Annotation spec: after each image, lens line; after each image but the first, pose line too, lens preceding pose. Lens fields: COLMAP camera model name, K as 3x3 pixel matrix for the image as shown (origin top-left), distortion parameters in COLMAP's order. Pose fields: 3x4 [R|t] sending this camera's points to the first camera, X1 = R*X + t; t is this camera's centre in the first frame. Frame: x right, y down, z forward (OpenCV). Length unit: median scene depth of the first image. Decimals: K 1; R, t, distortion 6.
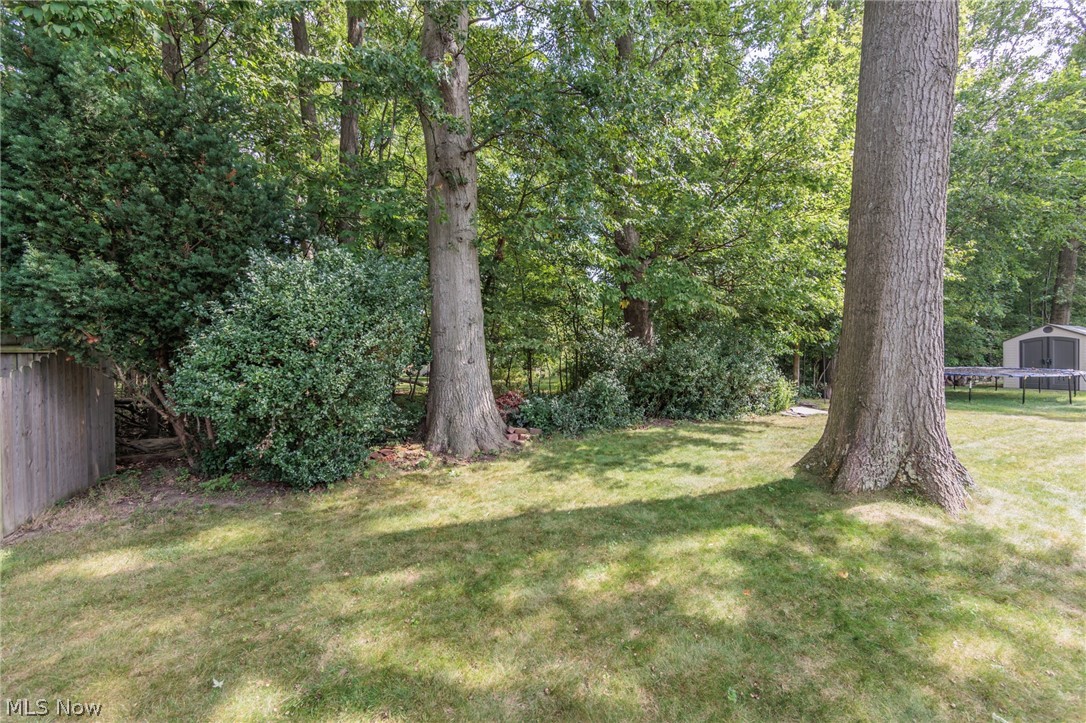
lens RADIAL K [[430.5, 0, 554.3], [0, 430.5, 358.8], [0, 0, 1]] dist [-0.002369, -0.000443]
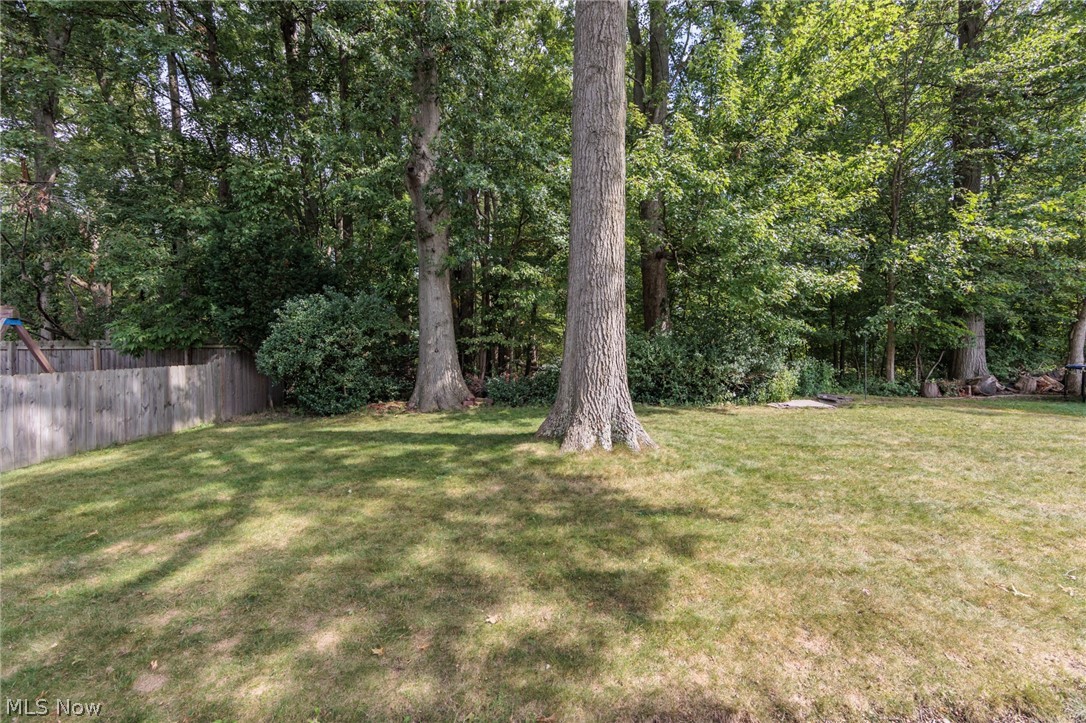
lens RADIAL K [[430.5, 0, 554.3], [0, 430.5, 358.8], [0, 0, 1]] dist [-0.002369, -0.000443]
pose [[0.886933, 0.004979, -0.461871, 0.921250], [0.000346, 0.999934, 0.011445, 0.016722], [0.461898, -0.010311, 0.886873, -0.177158]]
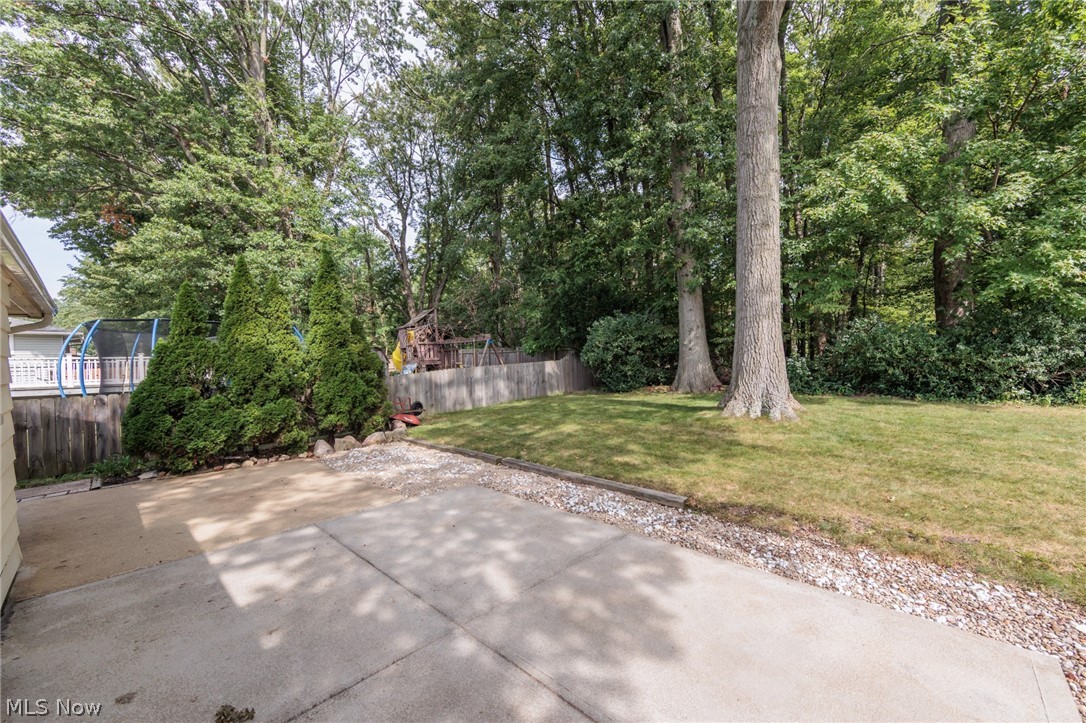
lens RADIAL K [[437.9, 0, 545.0], [0, 437.9, 362.0], [0, 0, 1]] dist [-0.001808, -0.000647]
pose [[0.320007, 0.014516, -0.947304, 1.639230], [0.026940, 0.999339, 0.024414, -0.003157], [0.947032, -0.033333, 0.319404, -0.350933]]
